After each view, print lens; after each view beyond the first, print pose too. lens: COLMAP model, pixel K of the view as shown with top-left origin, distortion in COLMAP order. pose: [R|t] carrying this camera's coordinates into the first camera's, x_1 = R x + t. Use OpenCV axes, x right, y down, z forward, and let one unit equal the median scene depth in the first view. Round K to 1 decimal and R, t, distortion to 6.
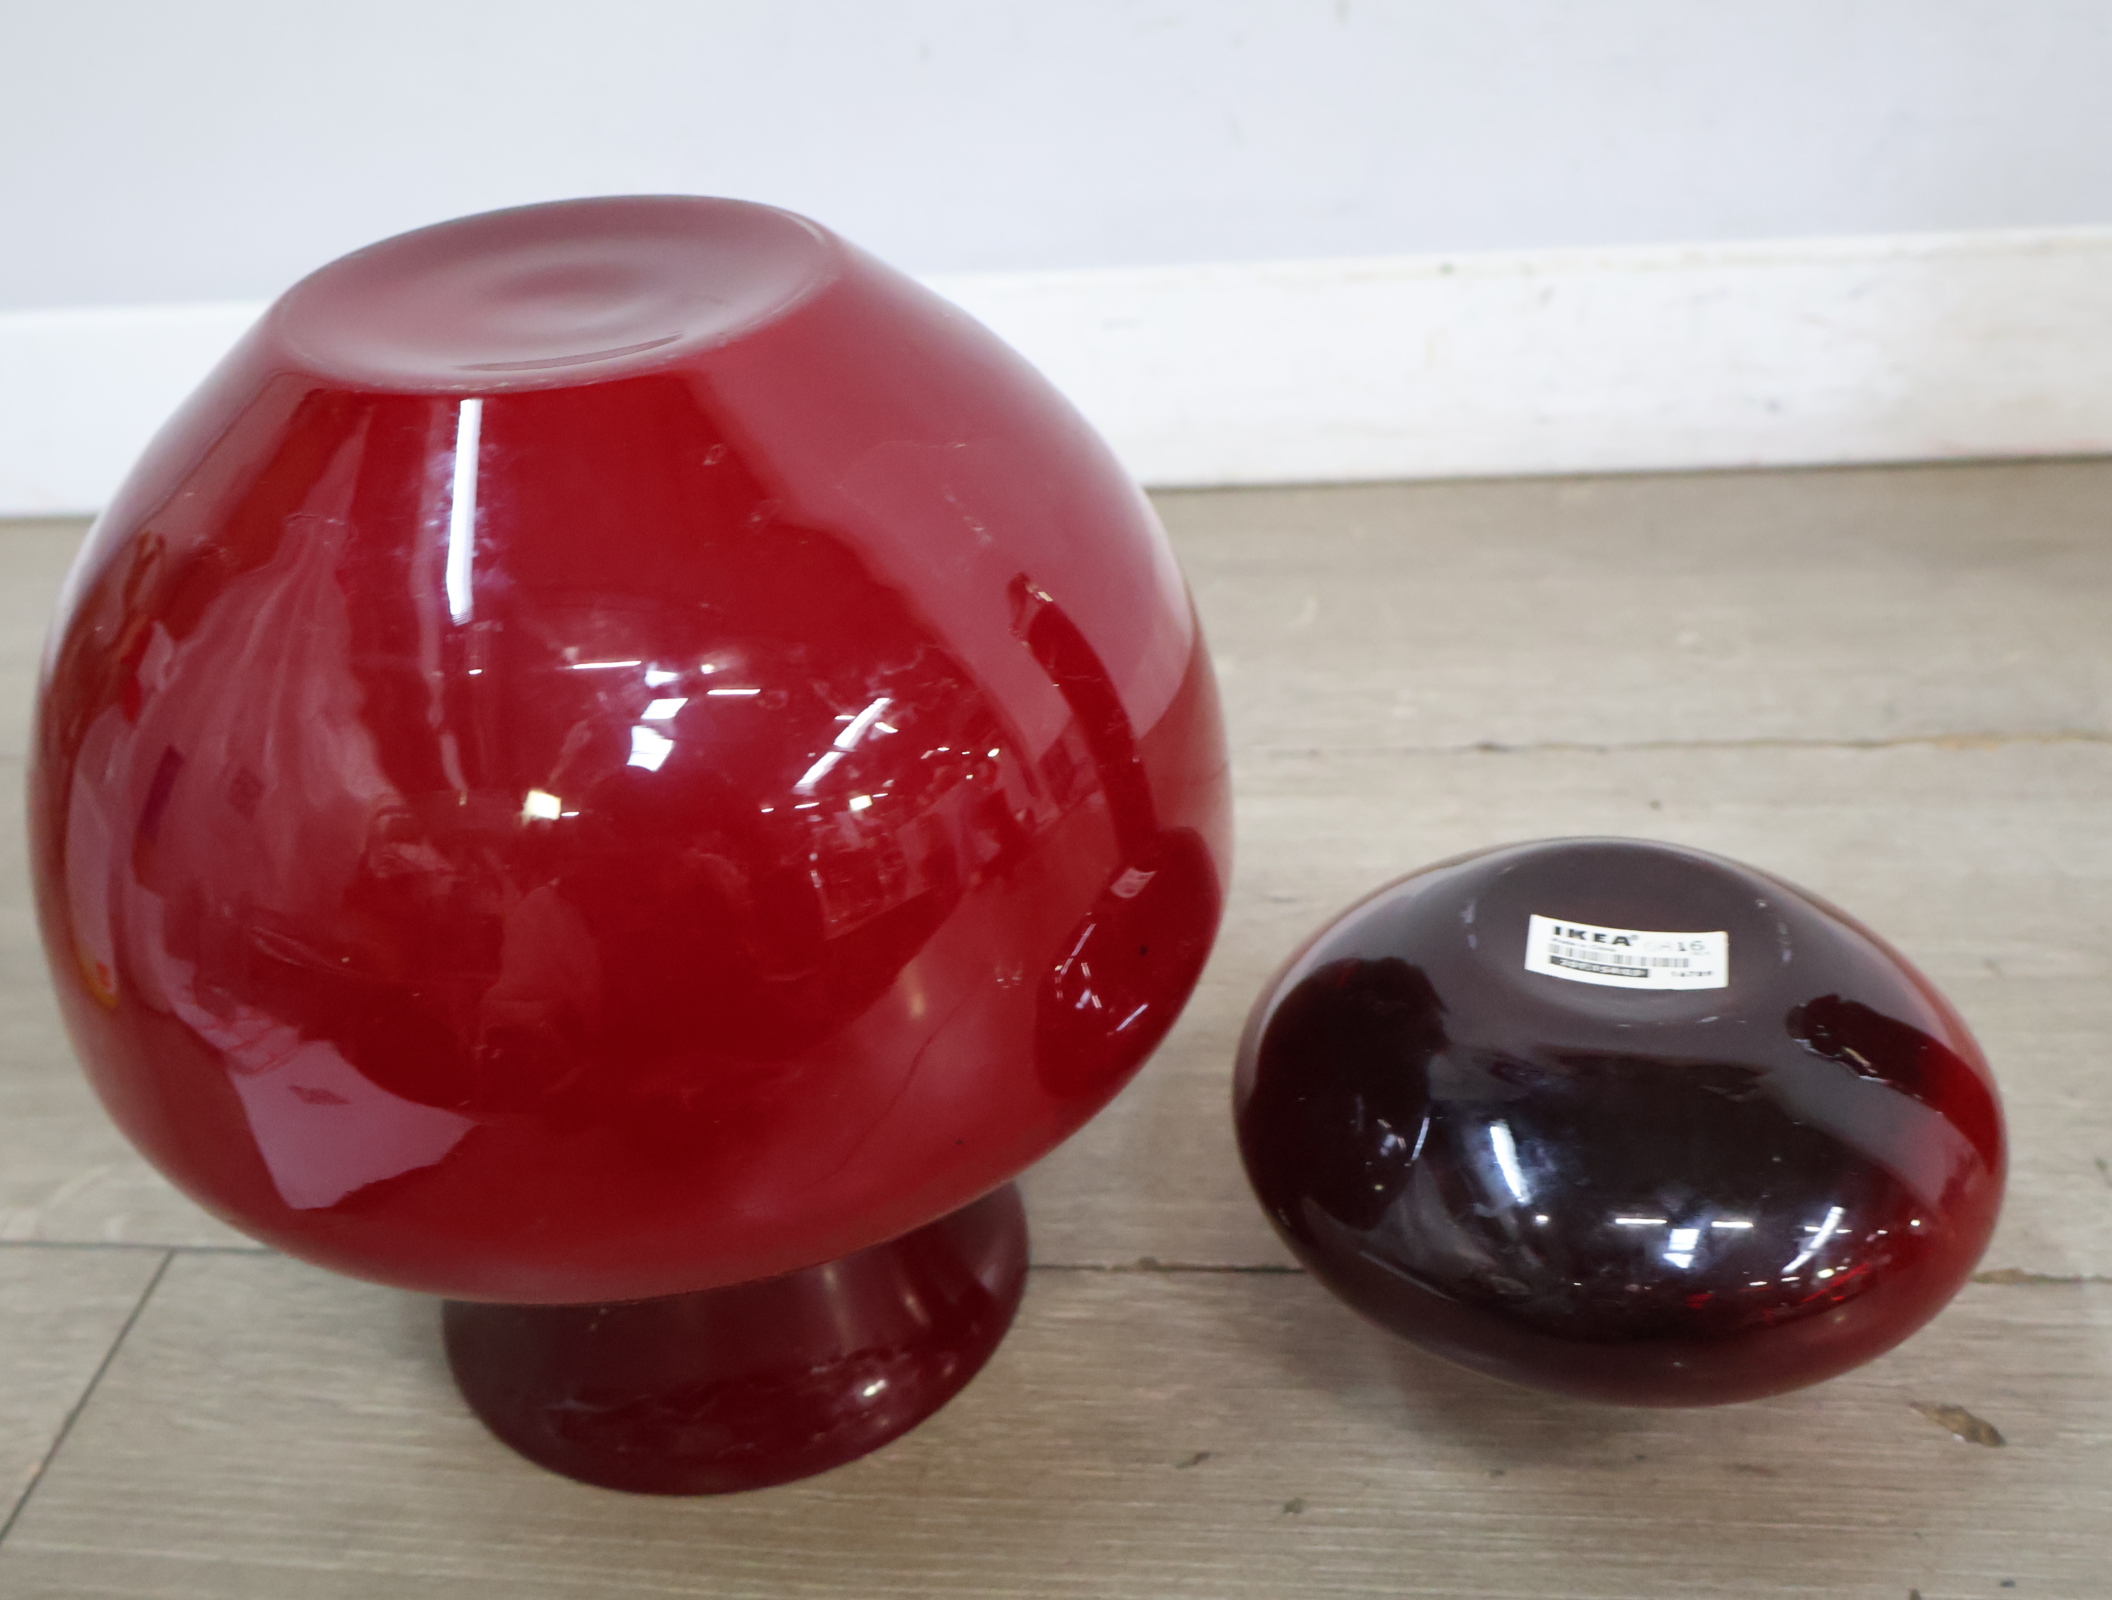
lens RADIAL K [[2390.0, 0, 1050.8], [0, 2390.0, 815.1], [0, 0, 1]] dist [0.008123, 0.000000]
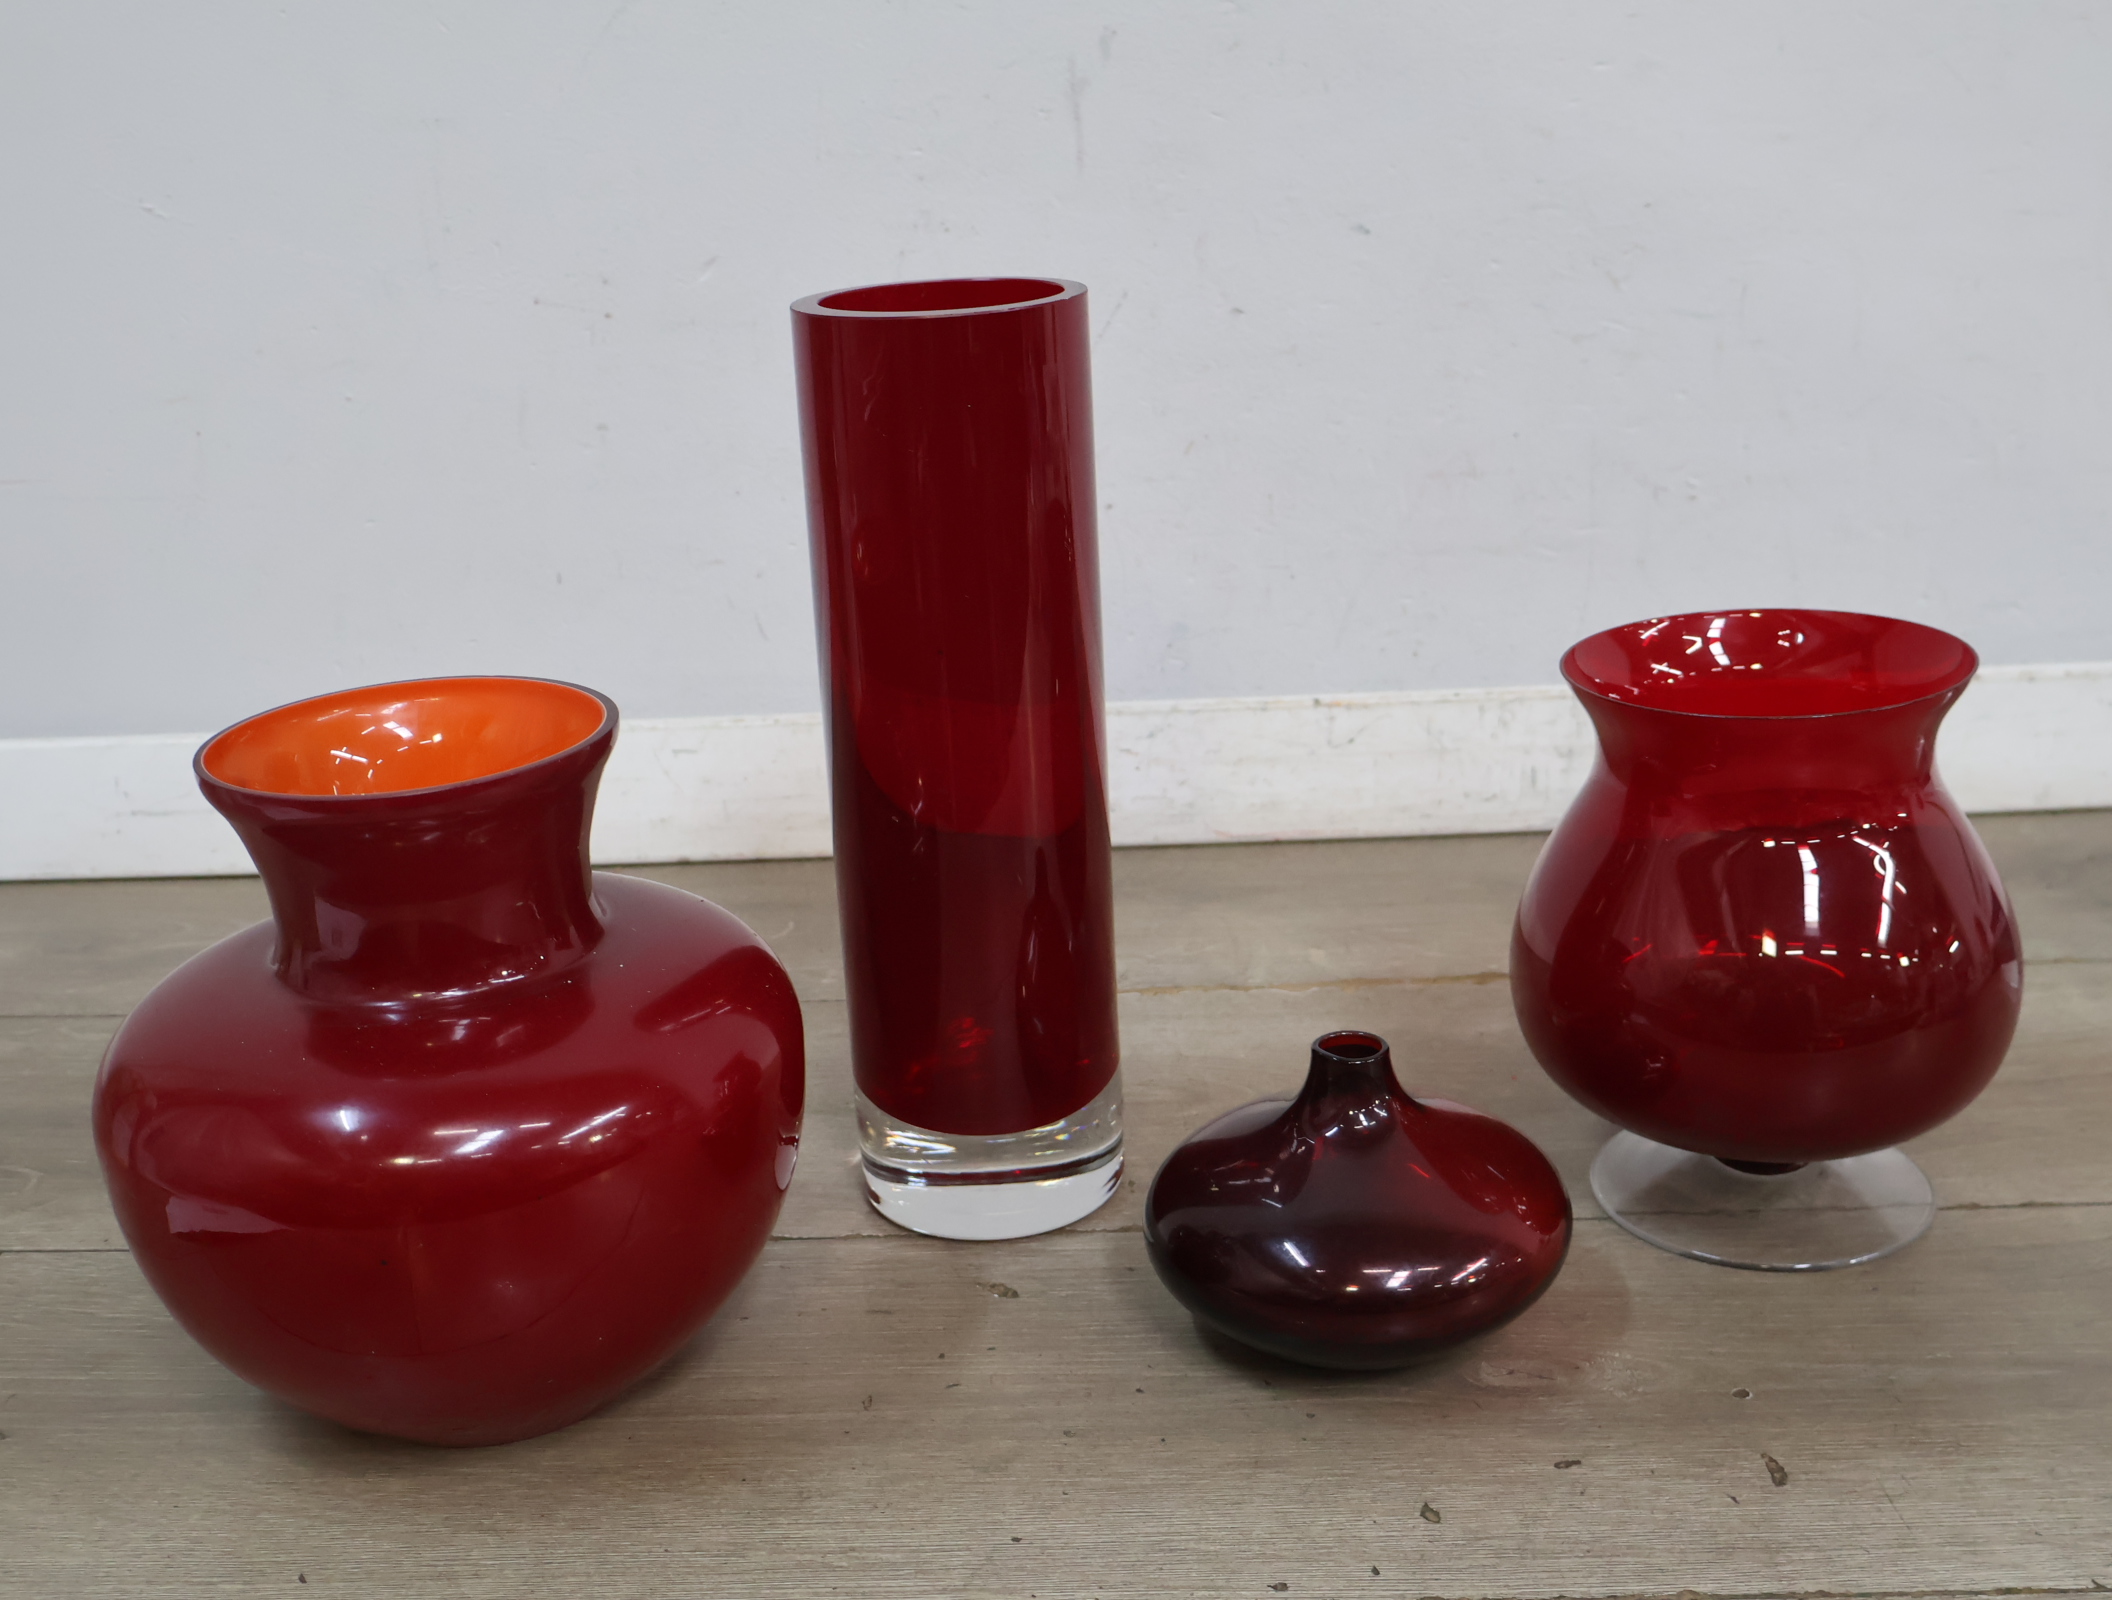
lens RADIAL K [[2390.0, 0, 1064.5], [0, 2390.0, 808.1], [0, 0, 1]] dist [0.008123, 0.000000]
pose [[0.997815, 0.008414, 0.065537, 0.264333], [0.006347, 0.975070, -0.221807, 0.259611], [-0.065769, 0.221738, 0.972886, -0.750599]]
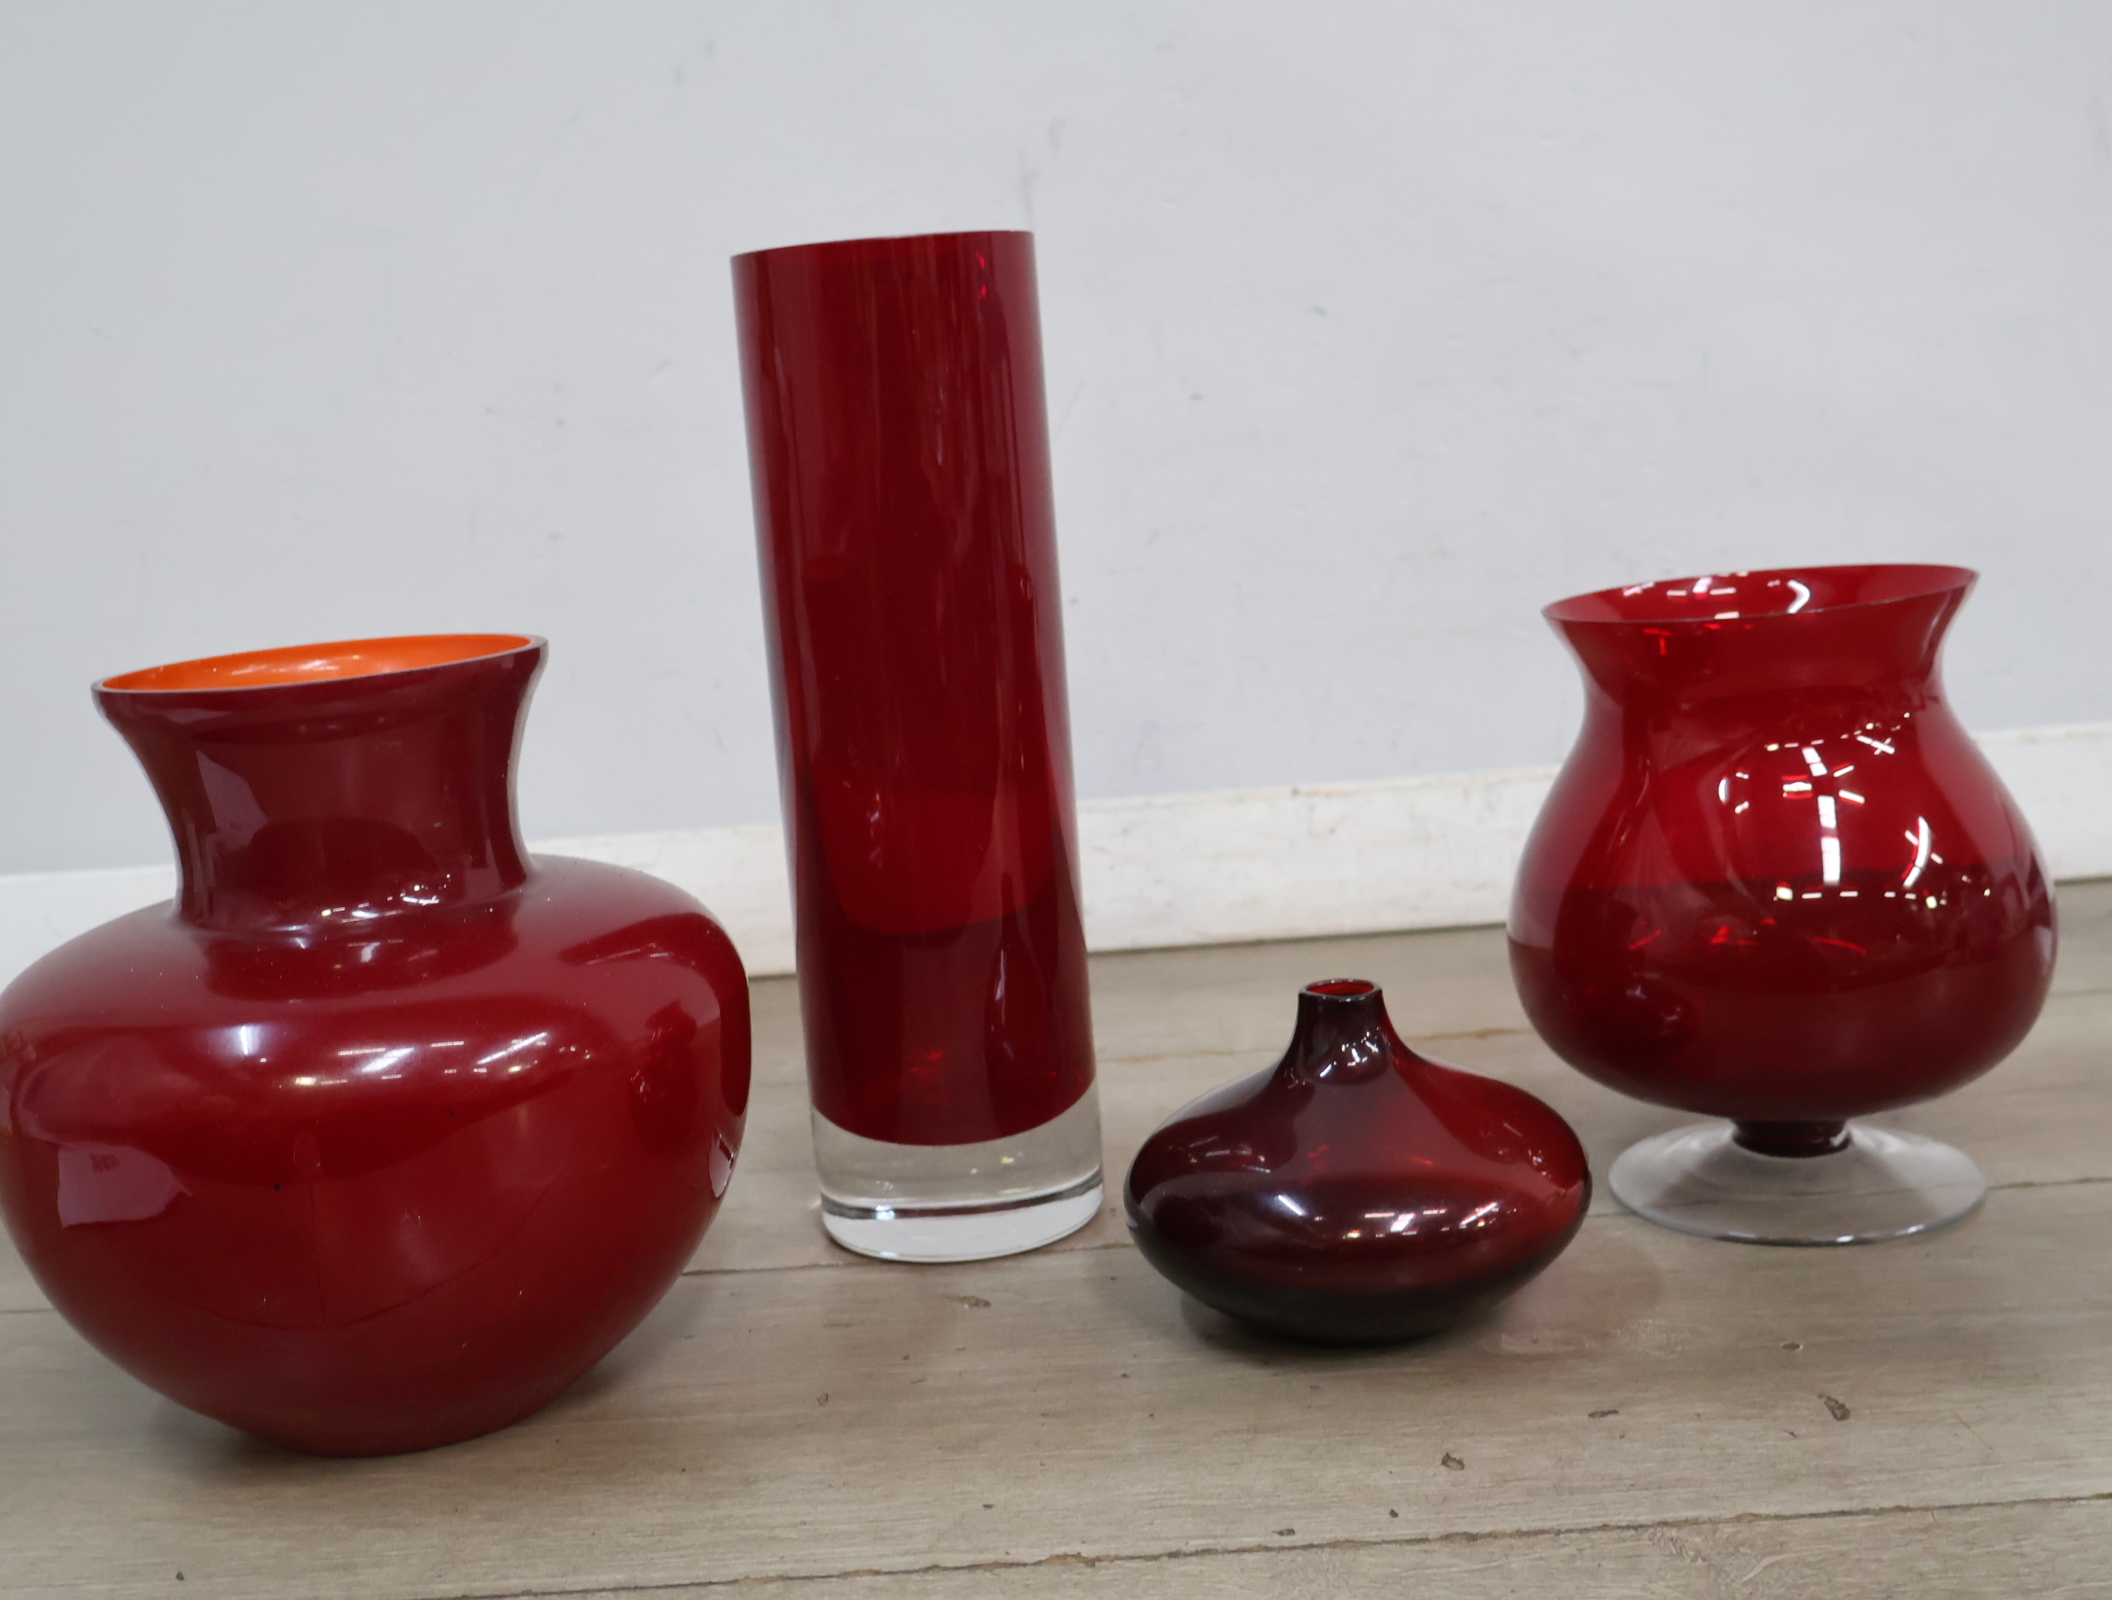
lens RADIAL K [[2390.0, 0, 1058.2], [0, 2390.0, 803.1], [0, 0, 1]] dist [0.008123, 0.000000]
pose [[0.997627, -0.010811, 0.068001, 0.286270], [0.035354, 0.927897, -0.371156, 0.477906], [-0.059085, 0.372679, 0.926077, -0.588761]]
